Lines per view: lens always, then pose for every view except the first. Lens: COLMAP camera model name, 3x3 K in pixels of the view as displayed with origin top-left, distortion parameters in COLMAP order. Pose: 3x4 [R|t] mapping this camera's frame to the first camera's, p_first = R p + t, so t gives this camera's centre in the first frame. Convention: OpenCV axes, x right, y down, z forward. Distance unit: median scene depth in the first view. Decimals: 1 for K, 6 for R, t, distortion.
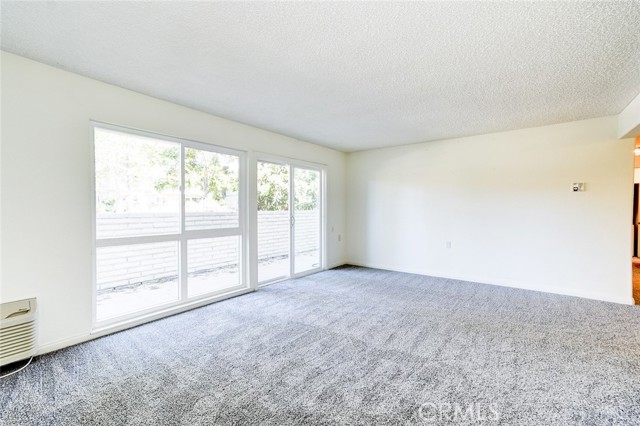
lens RADIAL K [[281.8, 0, 324.8], [0, 281.8, 210.5], [0, 0, 1]] dist [0.002221, 0.001028]
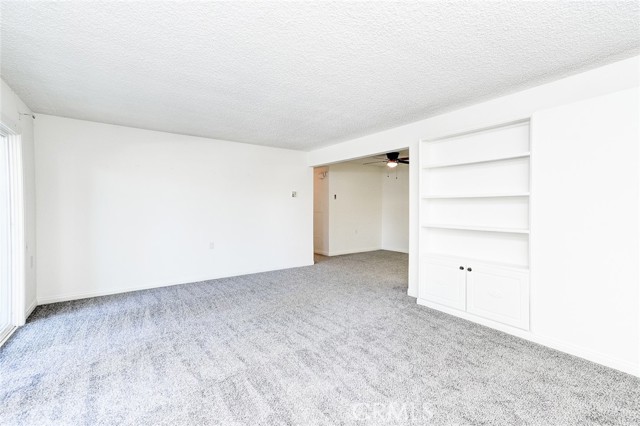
lens RADIAL K [[281.8, 0, 324.8], [0, 281.8, 210.5], [0, 0, 1]] dist [0.002221, 0.001028]
pose [[0.276303, -0.008979, 0.961028, -0.525047], [0.005475, 0.999955, 0.007769, -0.003666], [-0.961055, 0.003115, 0.276340, 0.472976]]
